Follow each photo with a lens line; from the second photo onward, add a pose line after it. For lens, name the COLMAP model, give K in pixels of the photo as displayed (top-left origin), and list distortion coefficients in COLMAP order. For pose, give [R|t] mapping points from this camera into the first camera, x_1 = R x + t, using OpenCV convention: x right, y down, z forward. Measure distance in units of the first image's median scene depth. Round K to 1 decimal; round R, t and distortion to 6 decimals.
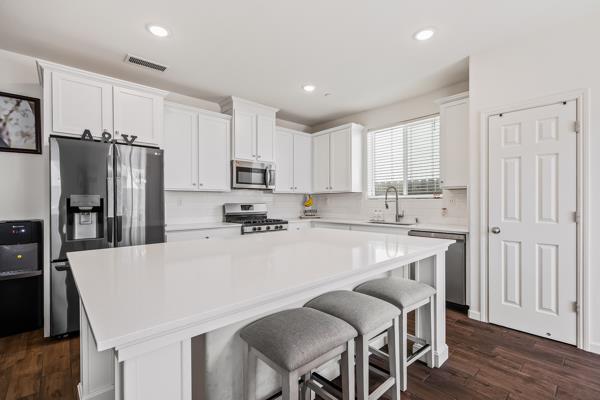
lens RADIAL K [[272.8, 0, 297.9], [0, 272.8, 202.8], [0, 0, 1]] dist [-0.004703, -0.000630]
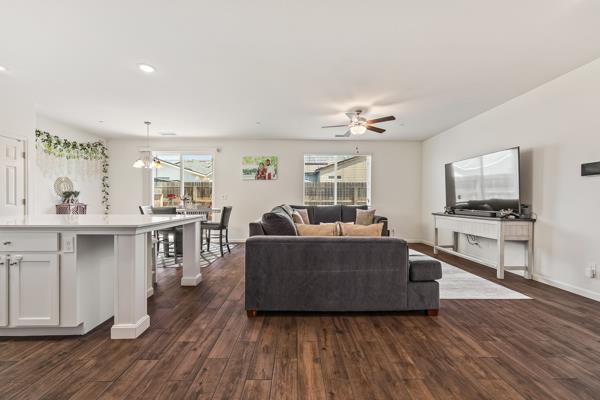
lens RADIAL K [[245.9, 0, 299.5], [0, 245.9, 202.5], [0, 0, 1]] dist [-0.001007, 0.001072]
pose [[-0.748198, -0.003254, 0.663467, -0.903297], [-0.002981, 0.999994, 0.001543, 0.027397], [-0.663469, -0.000824, -0.748204, 0.562746]]
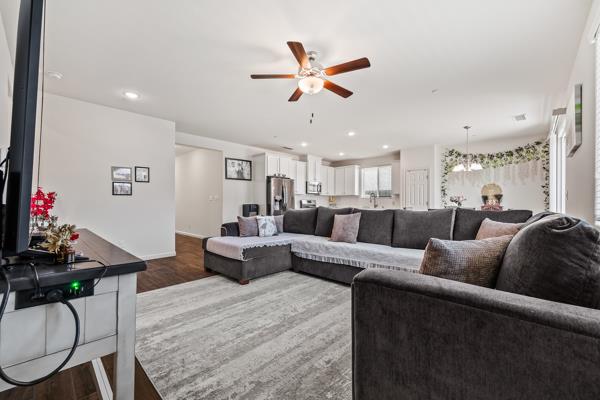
lens RADIAL K [[245.9, 0, 299.2], [0, 245.9, 197.8], [0, 0, 1]] dist [-0.001007, 0.001072]
pose [[0.997258, 0.009252, 0.073423, -0.453428], [-0.007655, 0.999729, -0.021992, 0.032297], [-0.073607, 0.021369, 0.997058, -1.095937]]
